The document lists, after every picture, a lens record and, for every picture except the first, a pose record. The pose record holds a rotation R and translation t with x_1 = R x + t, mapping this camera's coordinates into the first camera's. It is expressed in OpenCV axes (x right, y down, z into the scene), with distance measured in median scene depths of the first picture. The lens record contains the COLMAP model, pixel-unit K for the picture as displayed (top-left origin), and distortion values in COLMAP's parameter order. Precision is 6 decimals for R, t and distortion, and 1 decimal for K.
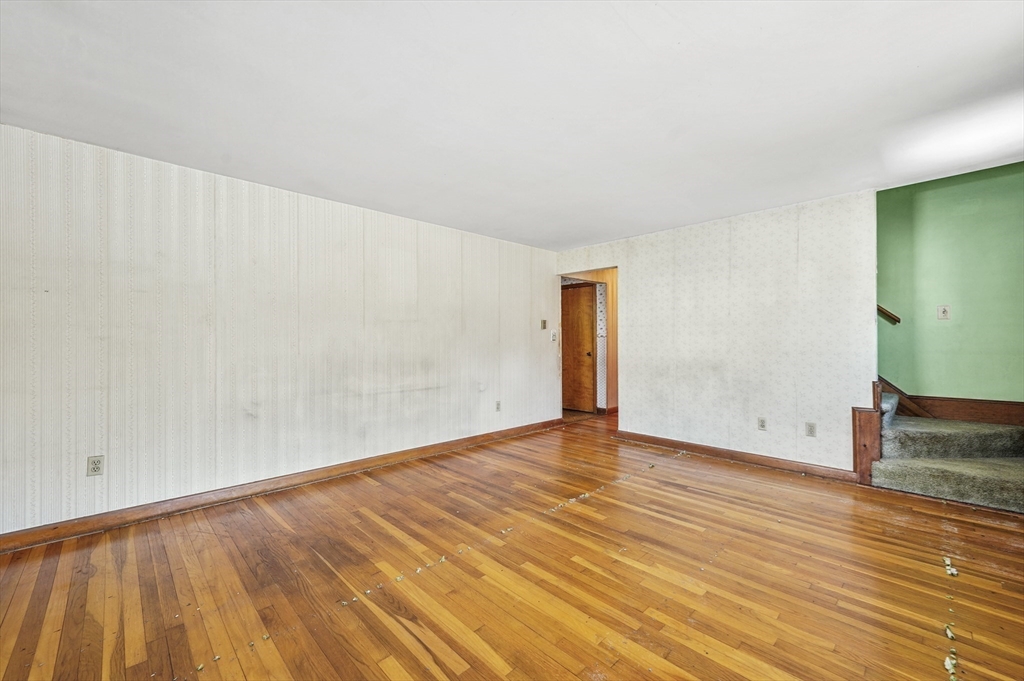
lens RADIAL K [[415.2, 0, 512.9], [0, 415.2, 342.2], [0, 0, 1]] dist [0.012371, -0.000445]
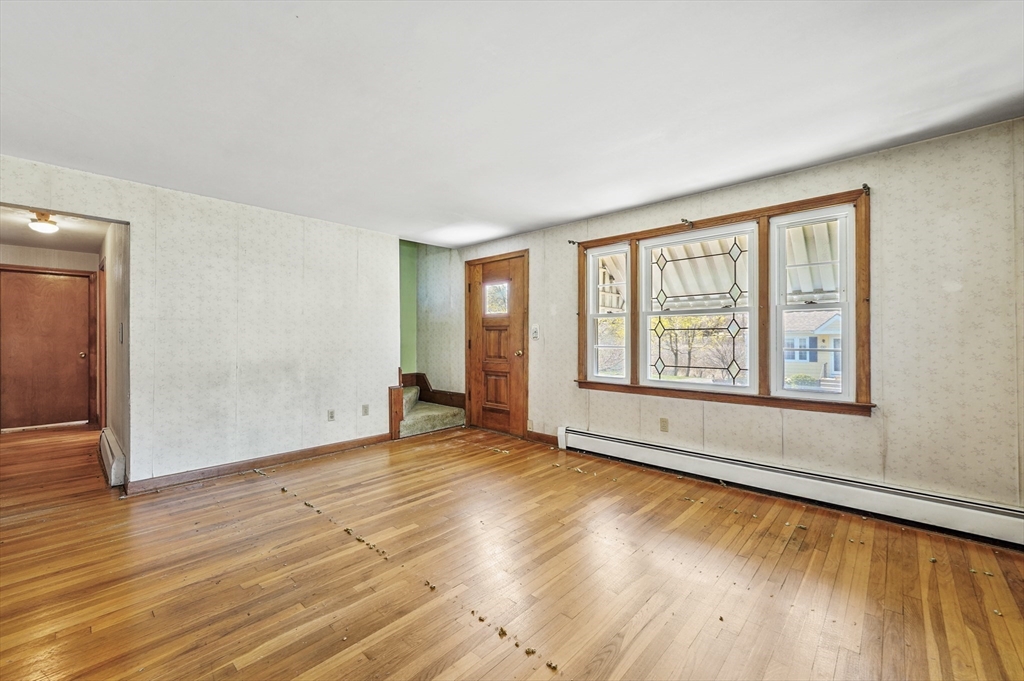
lens RADIAL K [[415.2, 0, 510.1], [0, 415.2, 336.7], [0, 0, 1]] dist [0.012371, -0.000445]
pose [[-0.052439, 0.006802, 0.998601, -0.595170], [0.007044, 0.999954, -0.006442, -0.001535], [-0.998599, 0.006696, -0.052484, 0.659753]]
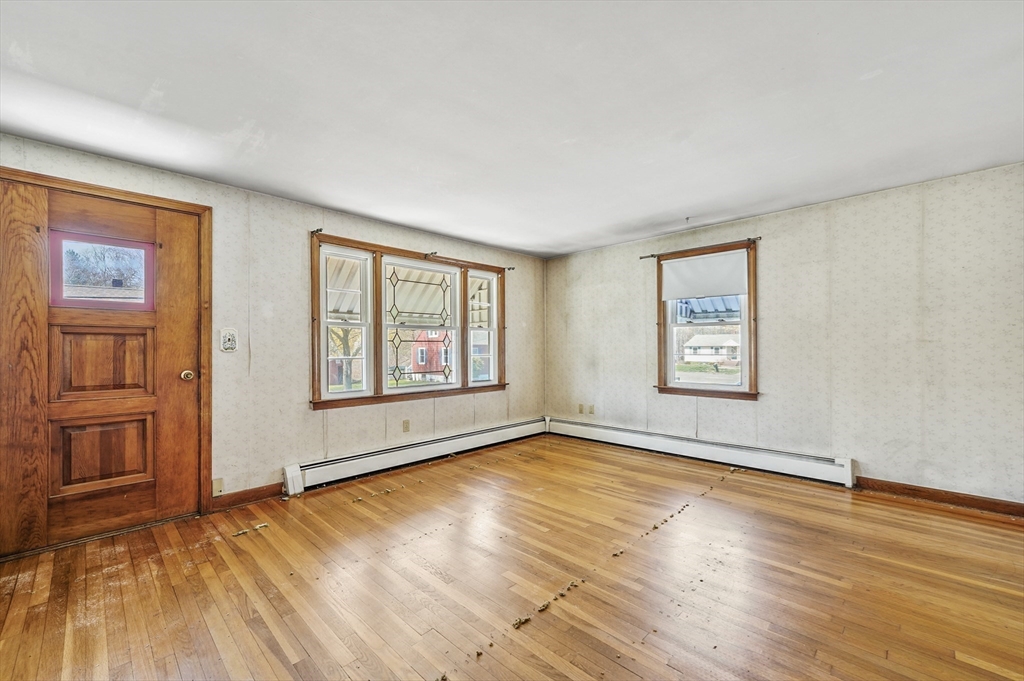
lens RADIAL K [[415.2, 0, 515.2], [0, 415.2, 346.5], [0, 0, 1]] dist [0.012371, -0.000445]
pose [[-0.999469, 0.008006, -0.031579, 0.176842], [0.007937, 0.999966, 0.002321, -0.008484], [0.031597, 0.002069, -0.999499, 1.421506]]
